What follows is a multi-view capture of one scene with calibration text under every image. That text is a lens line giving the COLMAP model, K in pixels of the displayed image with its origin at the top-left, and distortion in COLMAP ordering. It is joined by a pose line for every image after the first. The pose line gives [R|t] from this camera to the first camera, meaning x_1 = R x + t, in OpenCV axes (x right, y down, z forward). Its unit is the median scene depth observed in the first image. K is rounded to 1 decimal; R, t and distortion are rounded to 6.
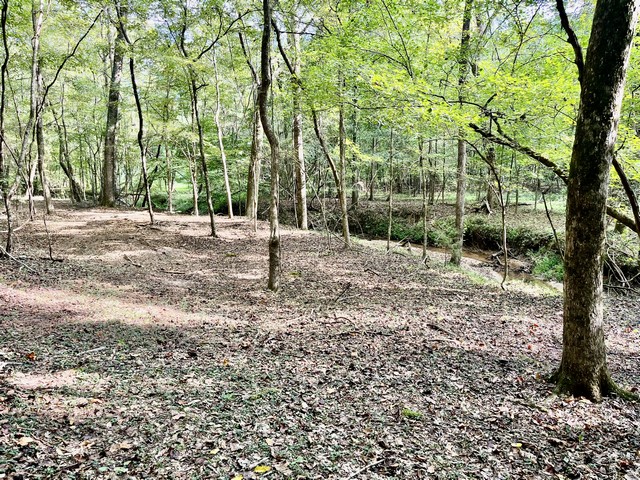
lens RADIAL K [[486.9, 0, 321.1], [0, 486.9, 238.1], [0, 0, 1]] dist [0.055267, -0.079738]
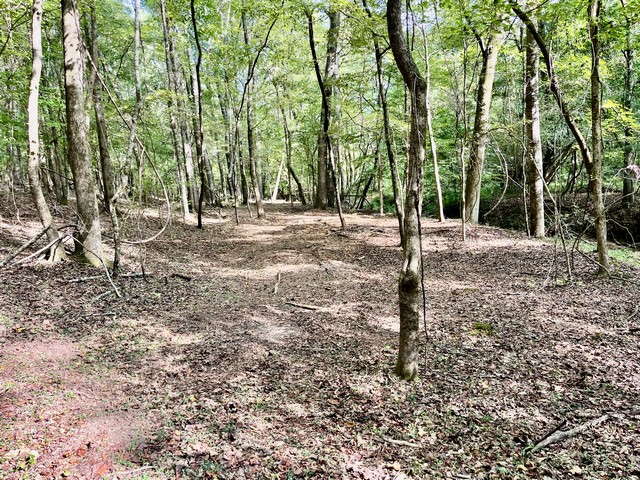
lens RADIAL K [[486.9, 0, 325.9], [0, 486.9, 240.5], [0, 0, 1]] dist [0.055267, -0.079738]
pose [[0.883001, 0.017290, -0.469053, 0.026920], [-0.014601, 0.999850, 0.009370, -0.016132], [0.469144, -0.001425, 0.883120, 0.223924]]
